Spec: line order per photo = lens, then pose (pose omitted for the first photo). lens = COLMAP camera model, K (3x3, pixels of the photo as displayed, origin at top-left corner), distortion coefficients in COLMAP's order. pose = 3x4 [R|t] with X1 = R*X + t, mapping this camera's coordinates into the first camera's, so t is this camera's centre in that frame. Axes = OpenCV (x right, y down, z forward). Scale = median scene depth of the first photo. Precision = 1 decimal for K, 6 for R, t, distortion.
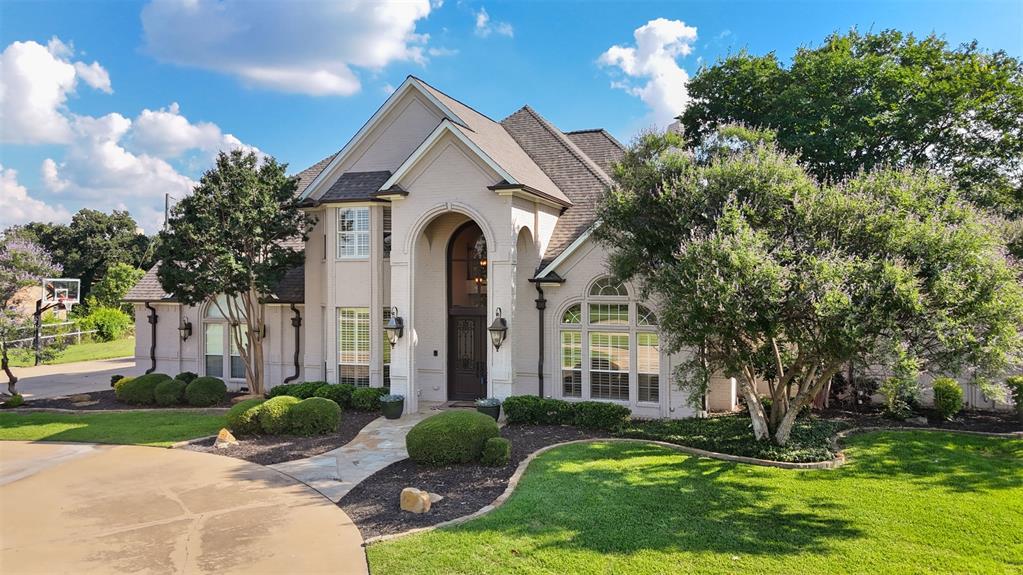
lens RADIAL K [[755.9, 0, 511.5], [0, 755.9, 287.5], [0, 0, 1]] dist [0.063106, -0.075351]
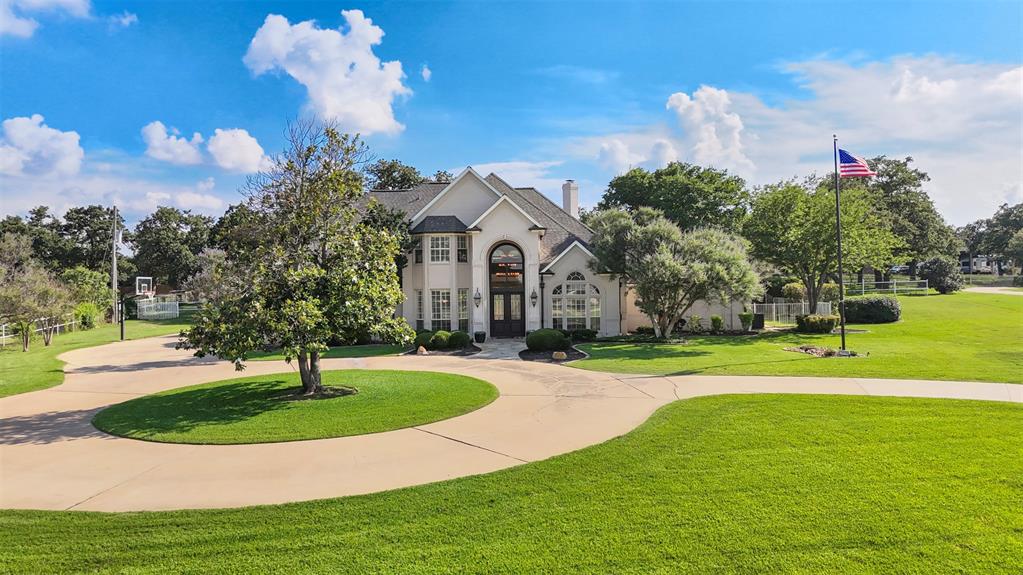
lens RADIAL K [[755.9, 0, 511.5], [0, 755.9, 287.5], [0, 0, 1]] dist [0.063106, -0.075351]
pose [[0.943402, -0.013200, 0.331389, -0.759968], [0.013100, 0.999911, 0.002534, 0.022888], [-0.331393, 0.001951, 0.943491, -0.933097]]
